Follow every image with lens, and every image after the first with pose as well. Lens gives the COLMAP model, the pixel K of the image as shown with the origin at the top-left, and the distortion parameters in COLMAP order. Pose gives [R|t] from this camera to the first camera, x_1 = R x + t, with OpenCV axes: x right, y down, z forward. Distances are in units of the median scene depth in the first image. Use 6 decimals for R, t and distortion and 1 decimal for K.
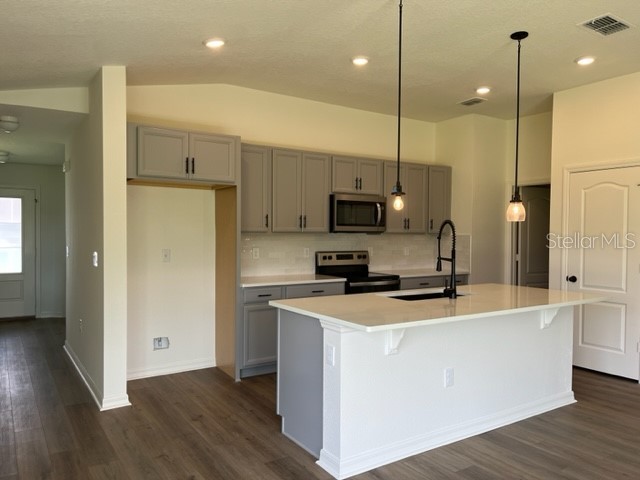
lens RADIAL K [[485.5, 0, 319.3], [0, 485.5, 240.2], [0, 0, 1]] dist [0.034948, -0.023818]
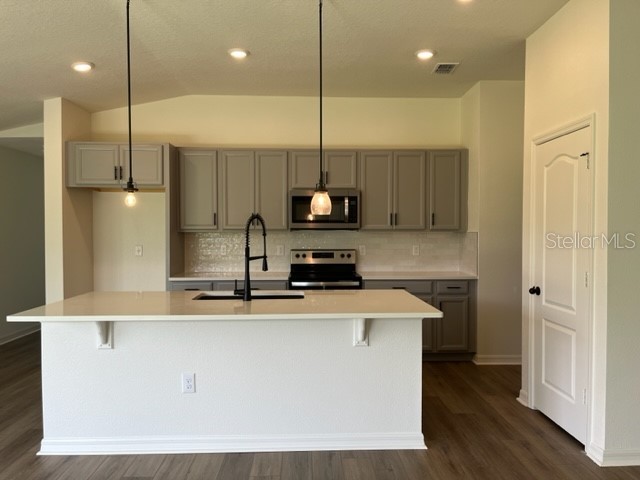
lens RADIAL K [[485.5, 0, 321.1], [0, 485.5, 240.5], [0, 0, 1]] dist [0.034948, -0.023818]
pose [[0.853735, 0.003085, -0.520699, 0.614609], [-0.001302, 0.999992, 0.003790, 0.002109], [0.520707, -0.002558, 0.853732, 0.210107]]
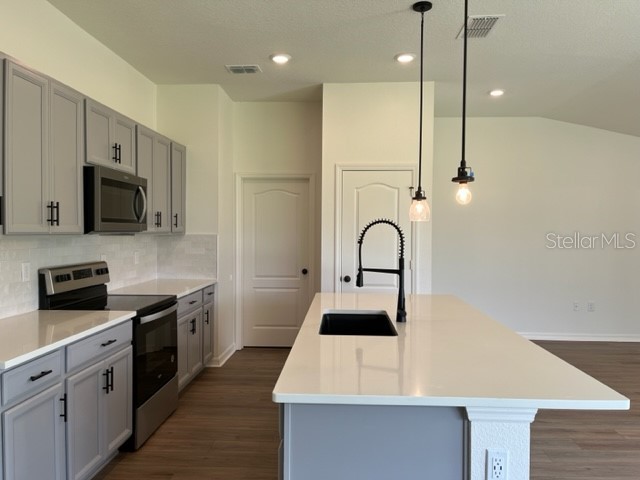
lens RADIAL K [[485.5, 0, 323.5], [0, 485.5, 236.0], [0, 0, 1]] dist [0.034948, -0.023818]
pose [[0.583486, -0.012873, 0.812021, -0.293343], [0.010594, 0.999910, 0.008240, -0.015638], [-0.812054, 0.003795, 0.583570, 0.464906]]
